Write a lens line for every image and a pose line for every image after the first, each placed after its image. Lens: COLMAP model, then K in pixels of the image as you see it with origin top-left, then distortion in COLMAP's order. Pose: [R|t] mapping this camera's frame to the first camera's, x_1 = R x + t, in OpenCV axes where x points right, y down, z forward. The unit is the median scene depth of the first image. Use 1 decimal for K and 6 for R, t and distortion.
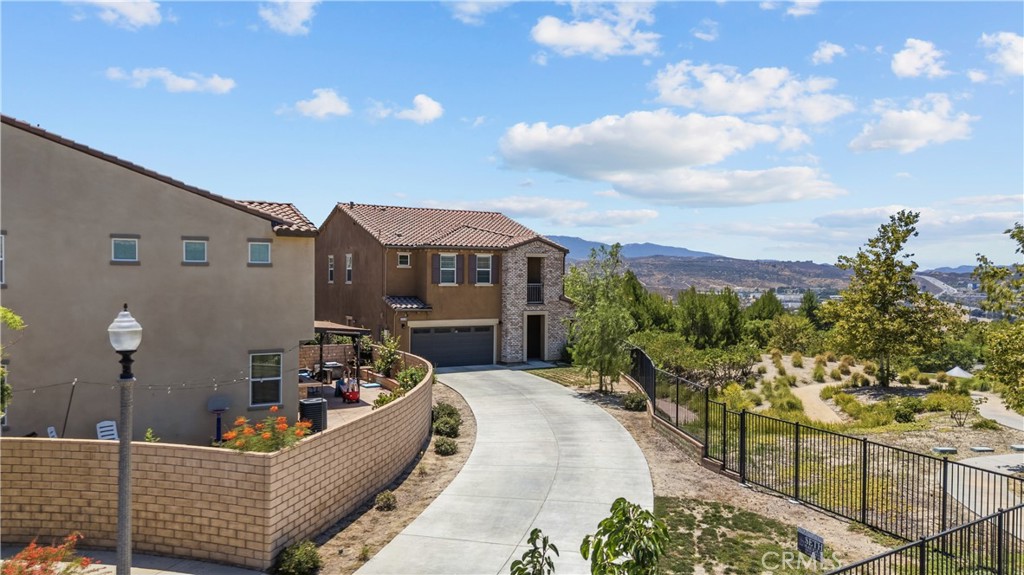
lens RADIAL K [[740.8, 0, 514.6], [0, 740.8, 286.2], [0, 0, 1]] dist [0.064433, -0.014743]
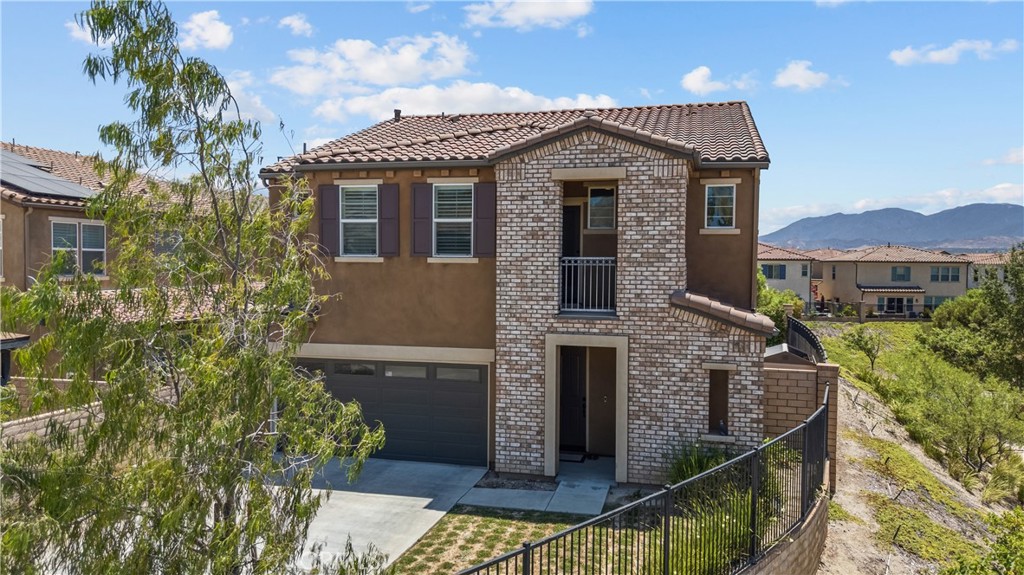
lens RADIAL K [[740.8, 0, 510.6], [0, 740.8, 291.3], [0, 0, 1]] dist [0.064433, -0.014743]
pose [[0.721869, 0.016575, -0.691831, 0.248427], [-0.017201, 0.999834, 0.006006, 0.011701], [0.691816, 0.007565, 0.722034, 0.739355]]
